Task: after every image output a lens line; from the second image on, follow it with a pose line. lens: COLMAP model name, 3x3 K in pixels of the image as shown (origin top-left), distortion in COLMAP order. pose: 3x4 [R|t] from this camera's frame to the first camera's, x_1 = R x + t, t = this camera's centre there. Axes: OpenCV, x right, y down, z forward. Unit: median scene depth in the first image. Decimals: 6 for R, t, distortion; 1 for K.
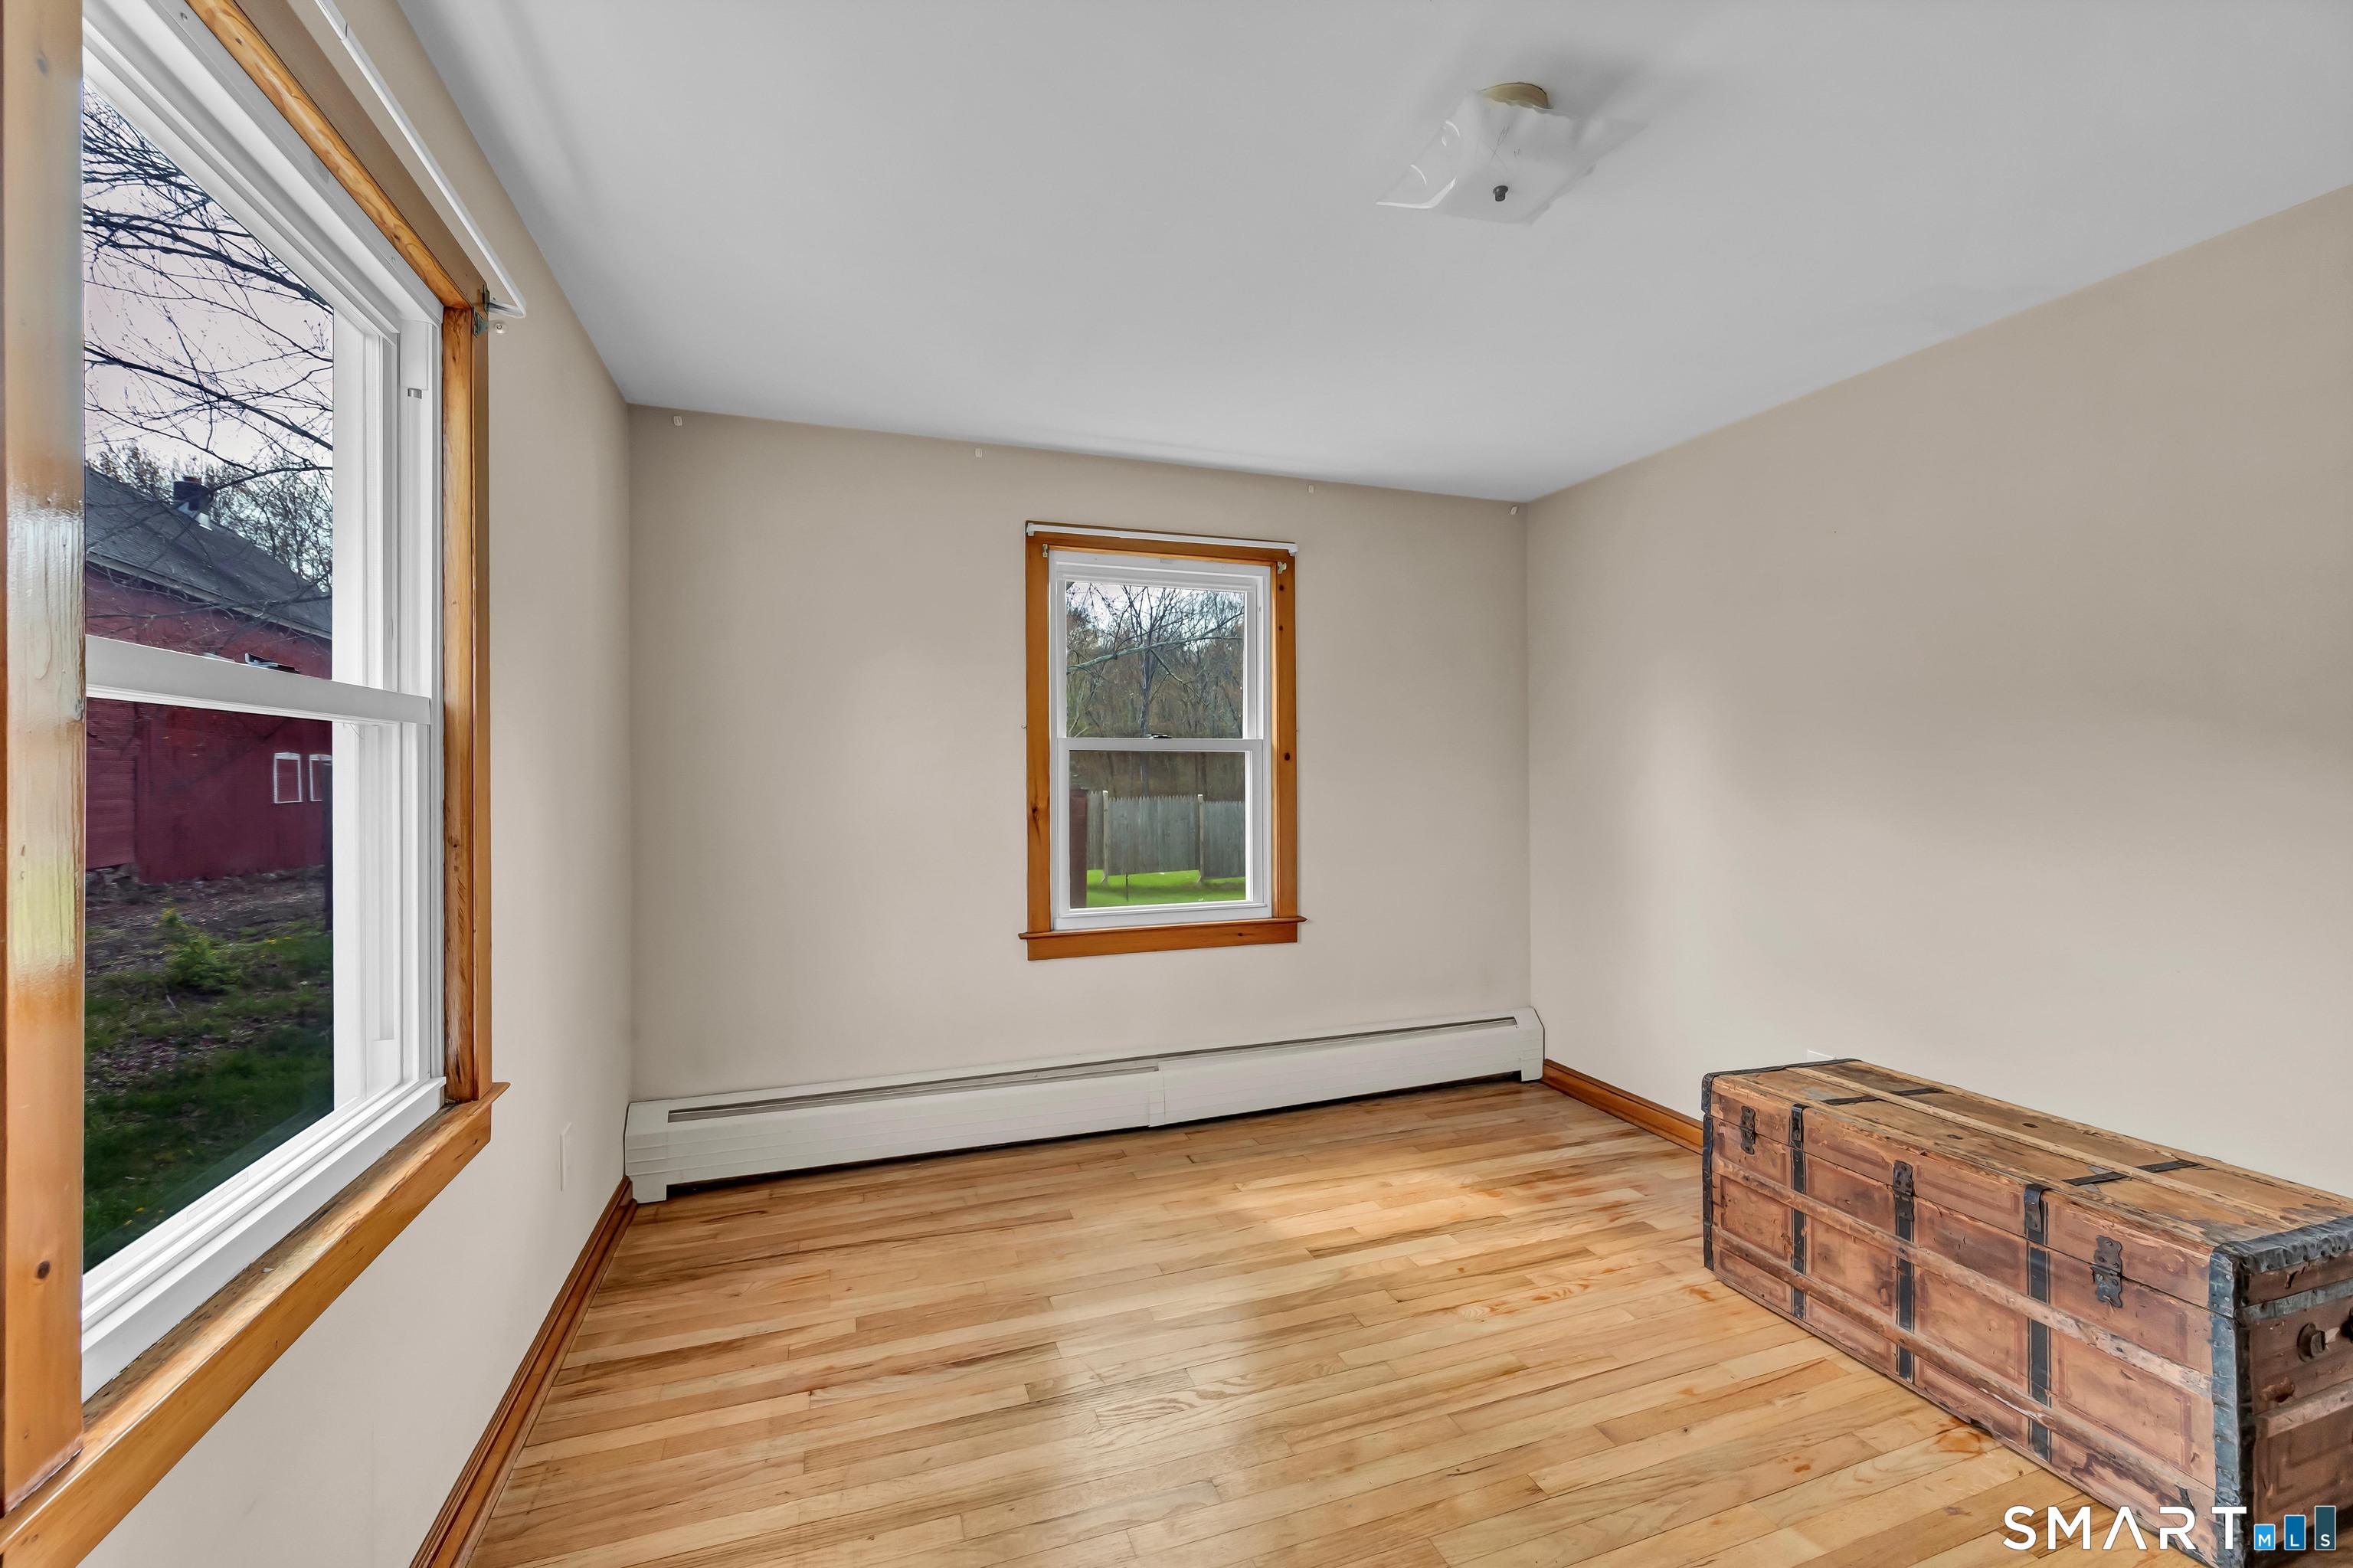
lens RADIAL K [[944.2, 0, 1173.9], [0, 944.2, 775.0], [0, 0, 1]] dist [-0.001129, -0.000017]
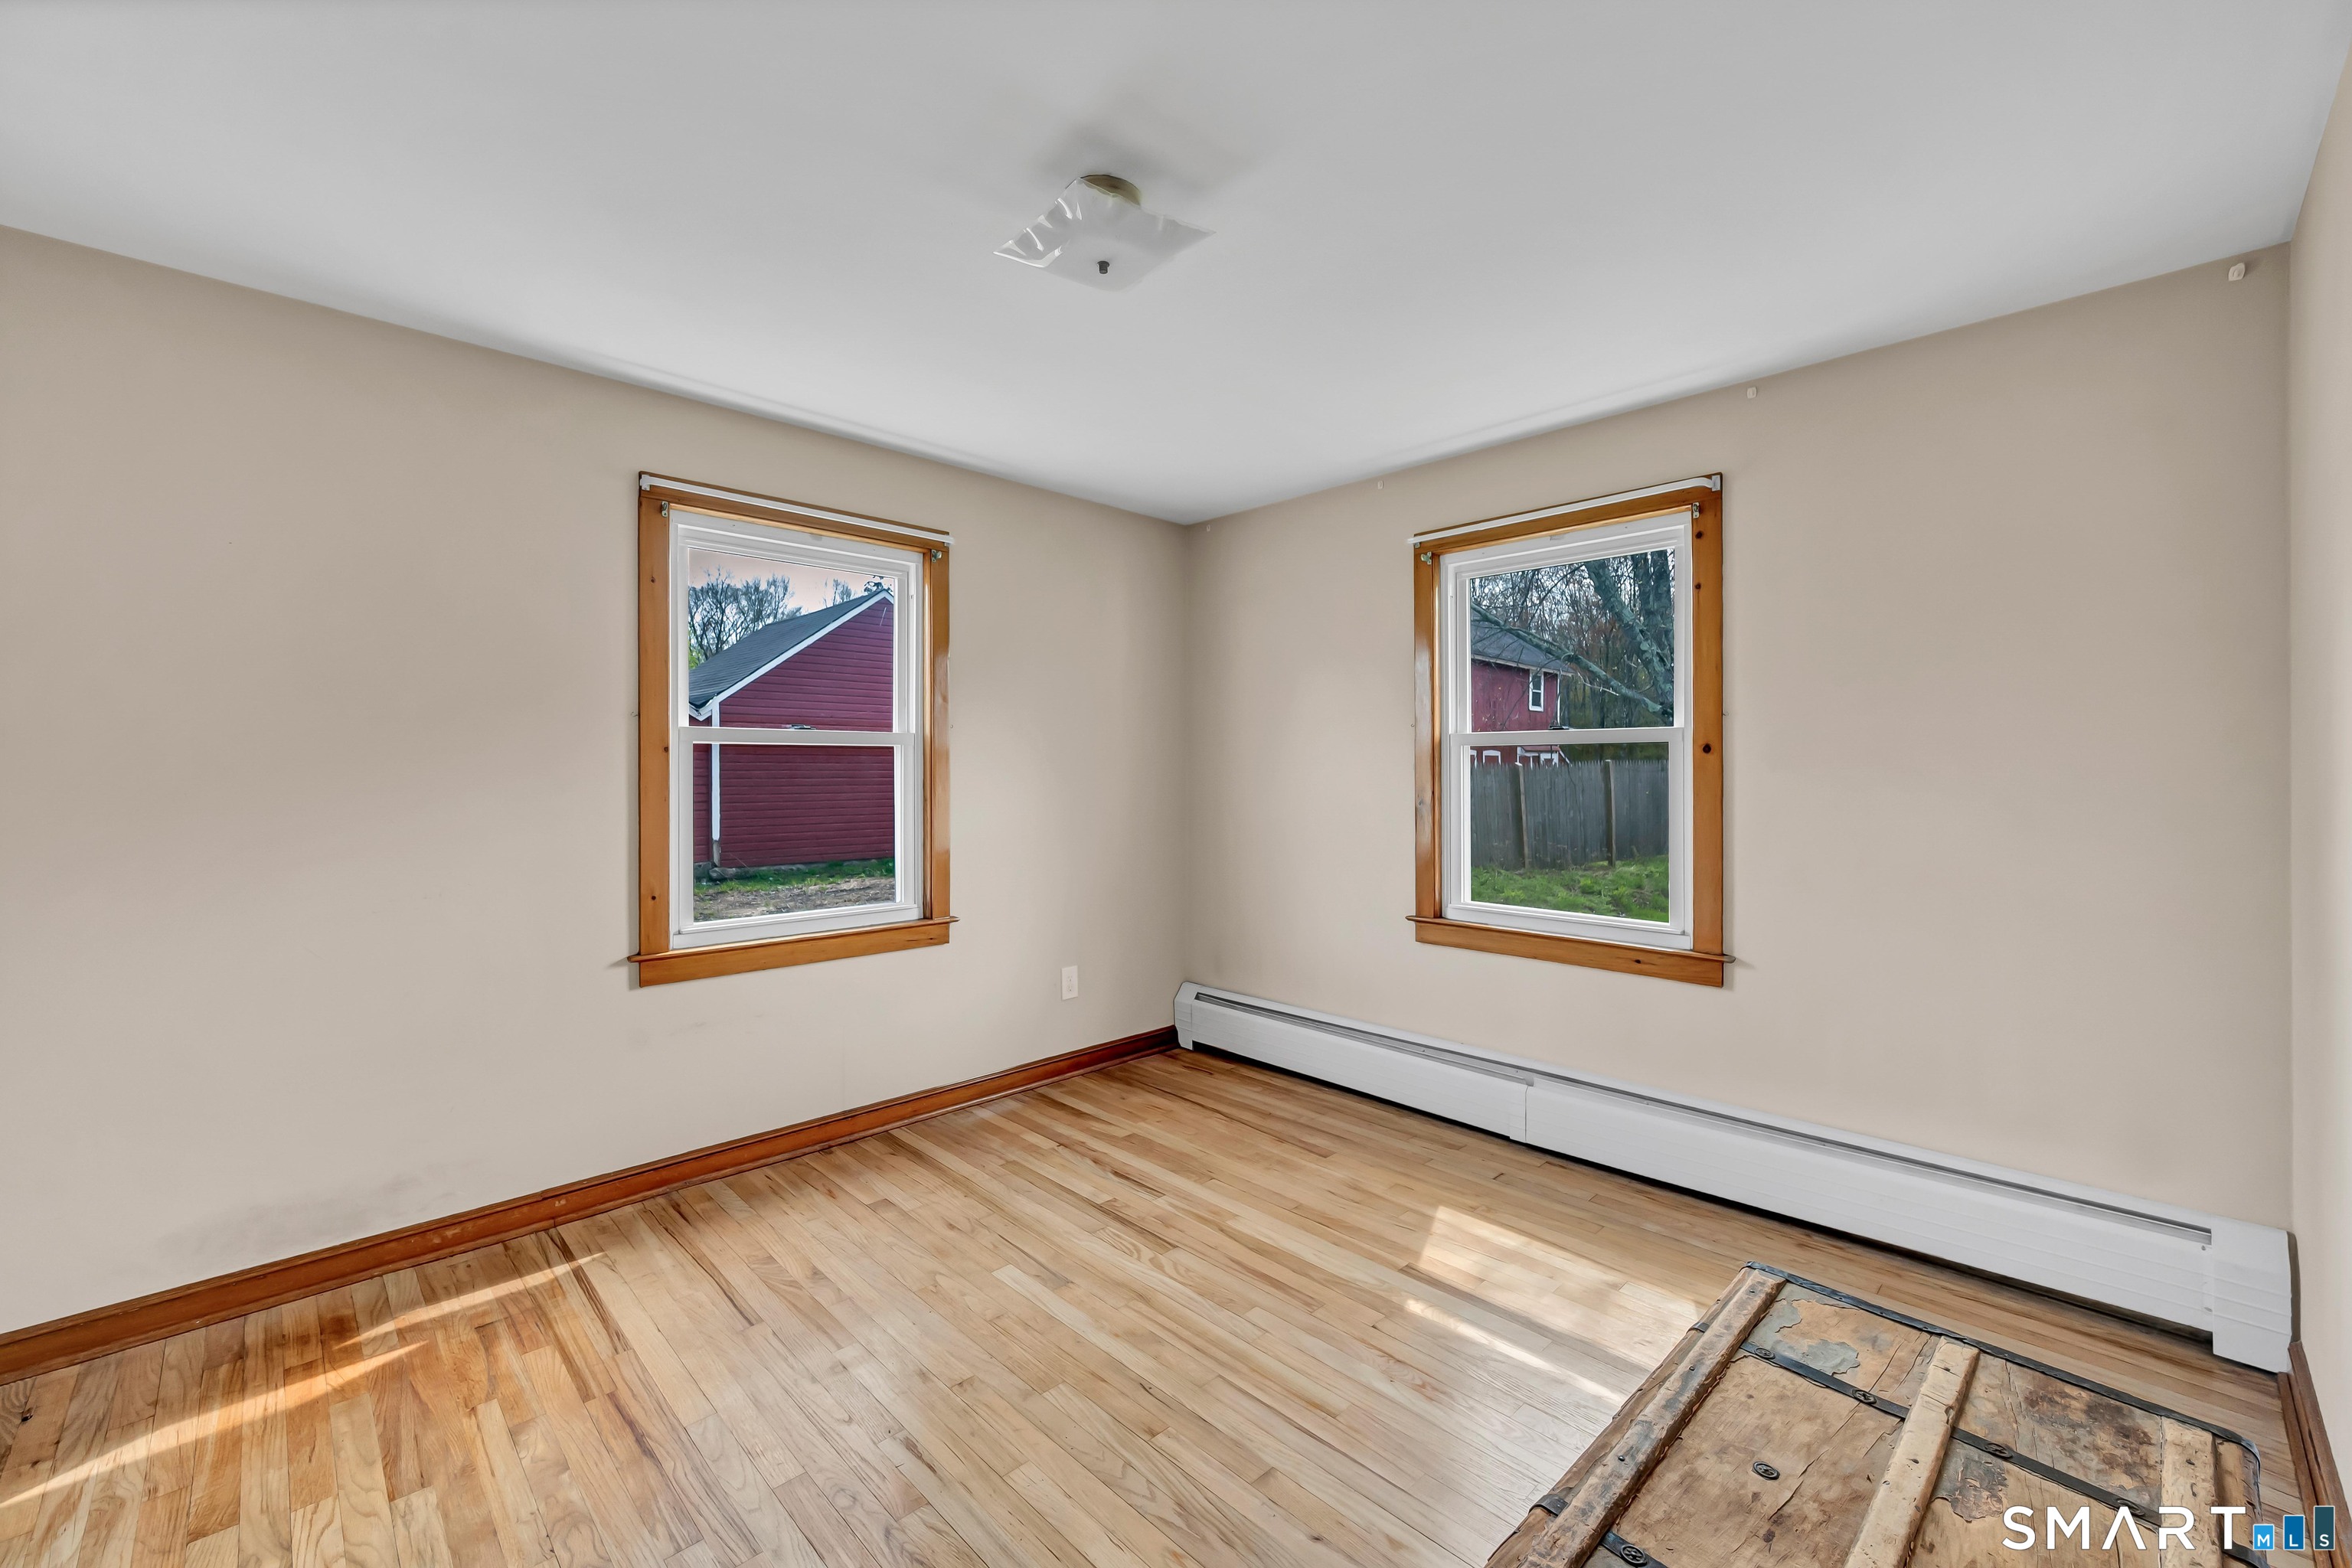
lens RADIAL K [[943.8, 0, 1173.4], [0, 943.8, 775.0], [0, 0, 1]] dist [-0.001129, -0.000017]
pose [[0.419451, 0.010514, -0.907717, 0.848416], [-0.002400, 0.999942, 0.010473, -0.006190], [0.907775, -0.002214, 0.419452, 0.352268]]
